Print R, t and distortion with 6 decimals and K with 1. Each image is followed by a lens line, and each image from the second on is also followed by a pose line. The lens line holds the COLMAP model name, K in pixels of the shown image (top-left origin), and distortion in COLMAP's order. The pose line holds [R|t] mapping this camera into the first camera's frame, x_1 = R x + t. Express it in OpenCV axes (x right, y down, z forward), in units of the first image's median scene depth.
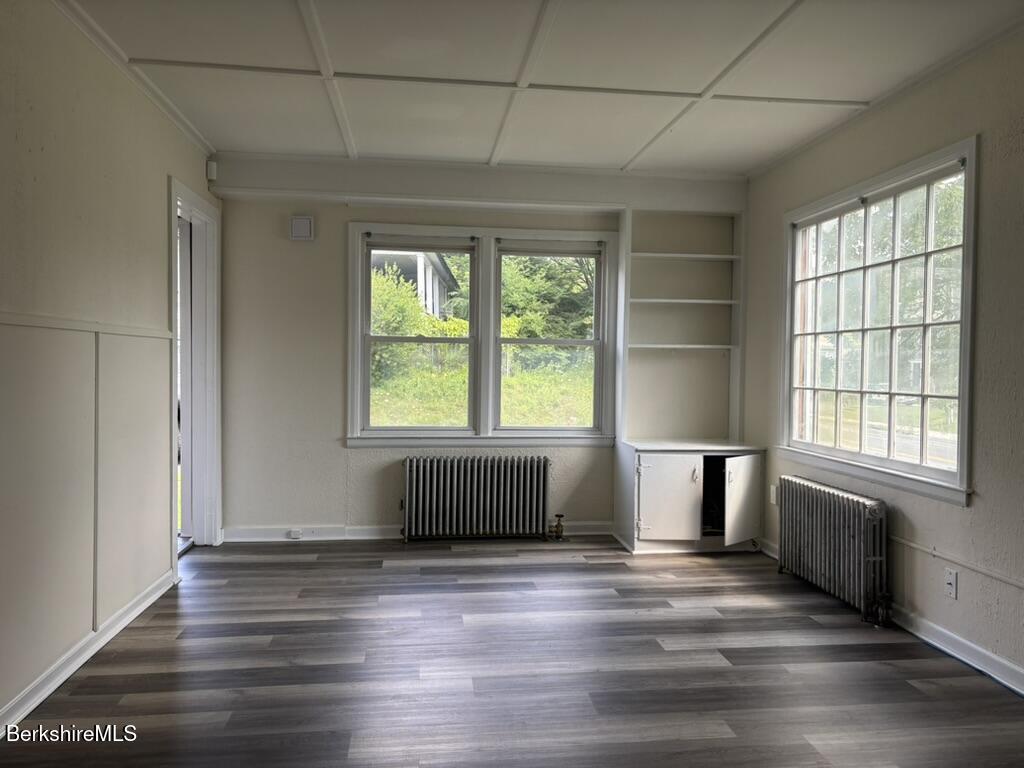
lens RADIAL K [[772.3, 0, 512.0], [0, 772.3, 384.0], [0, 0, 1]] dist [0.004214, 0.002468]
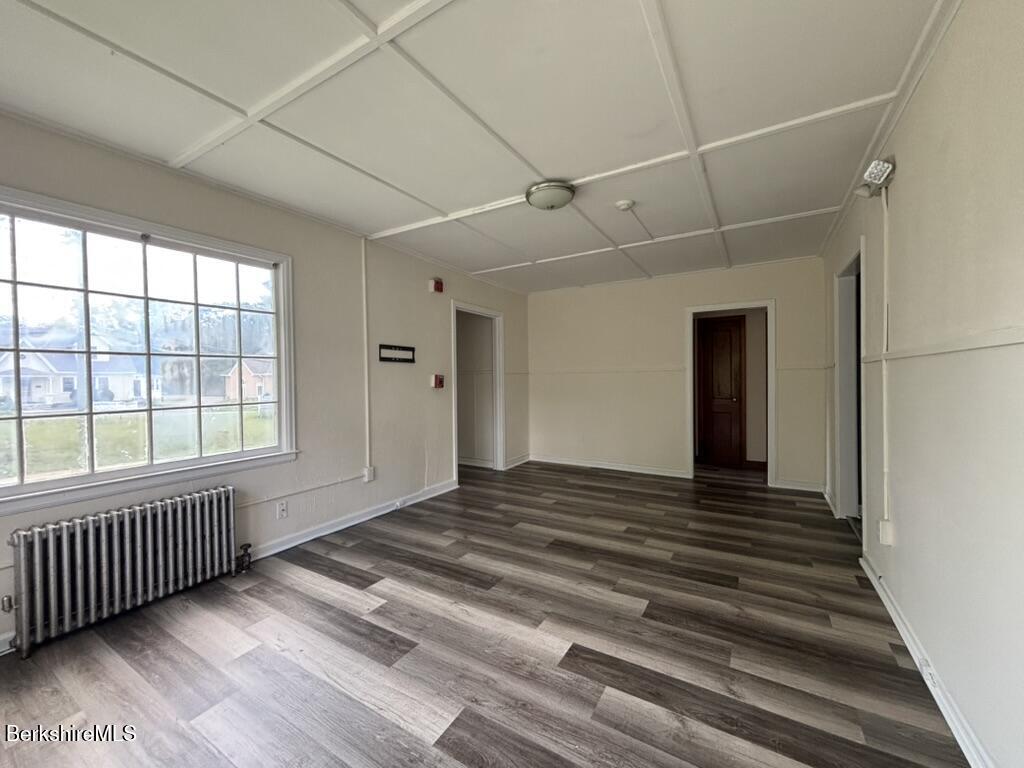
lens RADIAL K [[409.6, 0, 512.0], [0, 409.6, 384.0], [0, 0, 1]] dist [0.006237, -0.004378]
pose [[-0.785839, -0.011740, 0.618320, -0.401110], [0.016214, 0.999085, 0.039577, -0.052344], [-0.618218, 0.041126, -0.784930, 1.400503]]
